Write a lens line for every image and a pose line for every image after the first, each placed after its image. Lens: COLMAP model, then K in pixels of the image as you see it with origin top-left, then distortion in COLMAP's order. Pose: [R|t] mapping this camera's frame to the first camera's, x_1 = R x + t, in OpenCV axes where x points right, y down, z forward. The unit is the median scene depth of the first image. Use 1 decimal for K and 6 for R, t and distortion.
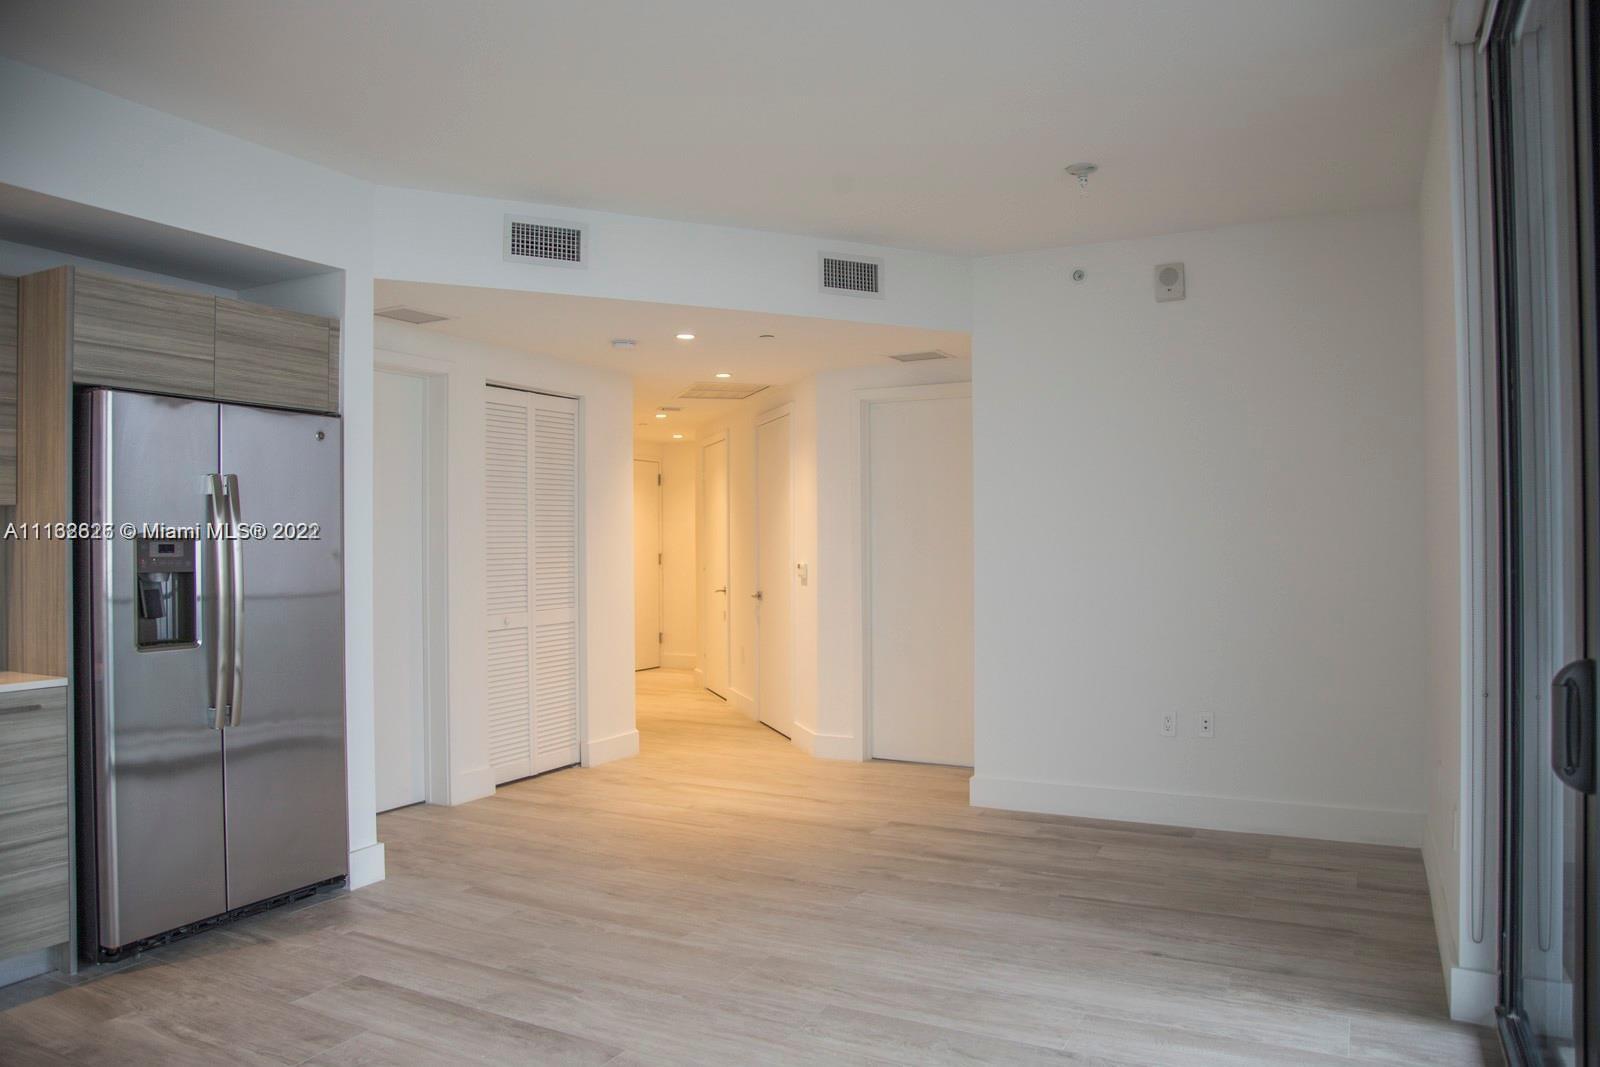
lens RADIAL K [[1107.6, 0, 800.0], [0, 1107.6, 533.5], [0, 0, 1]] dist [-0.117809, 0.059419]
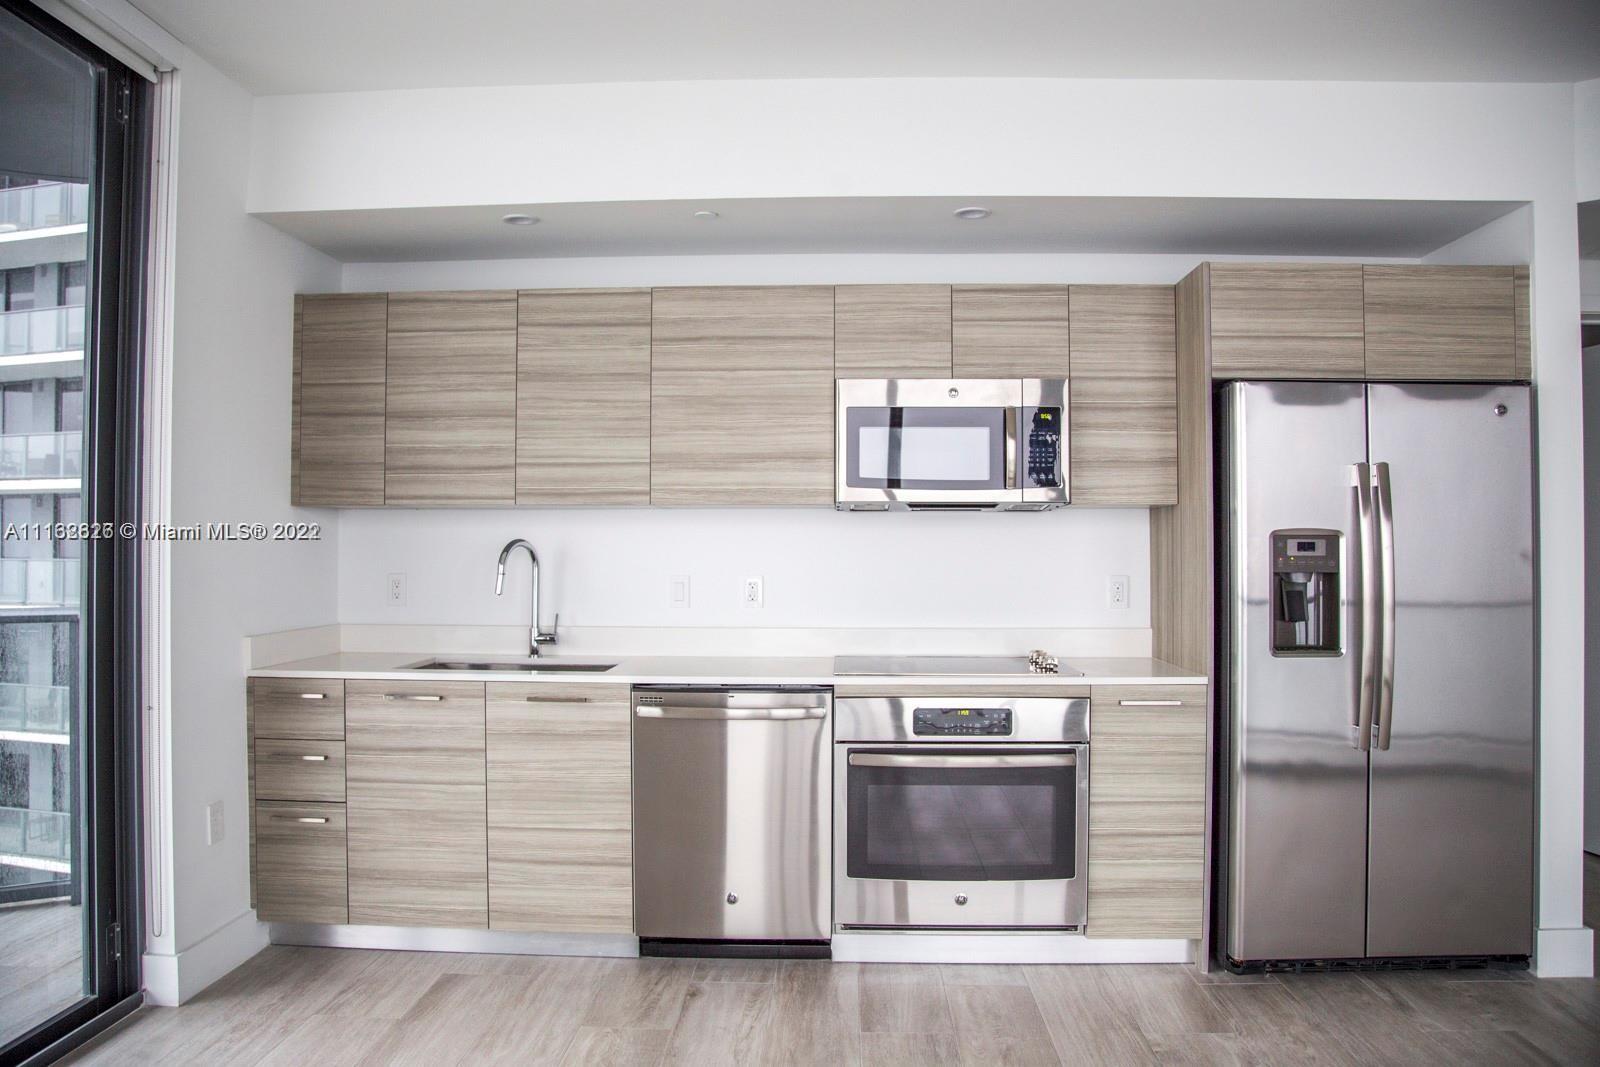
lens RADIAL K [[1107.6, 0, 800.0], [0, 1107.6, 533.5], [0, 0, 1]] dist [-0.117809, 0.059419]
pose [[0.426743, -0.007847, -0.904339, 0.063630], [0.004884, 0.999968, -0.006372, 0.006411], [0.904360, -0.001698, 0.426767, 0.203058]]
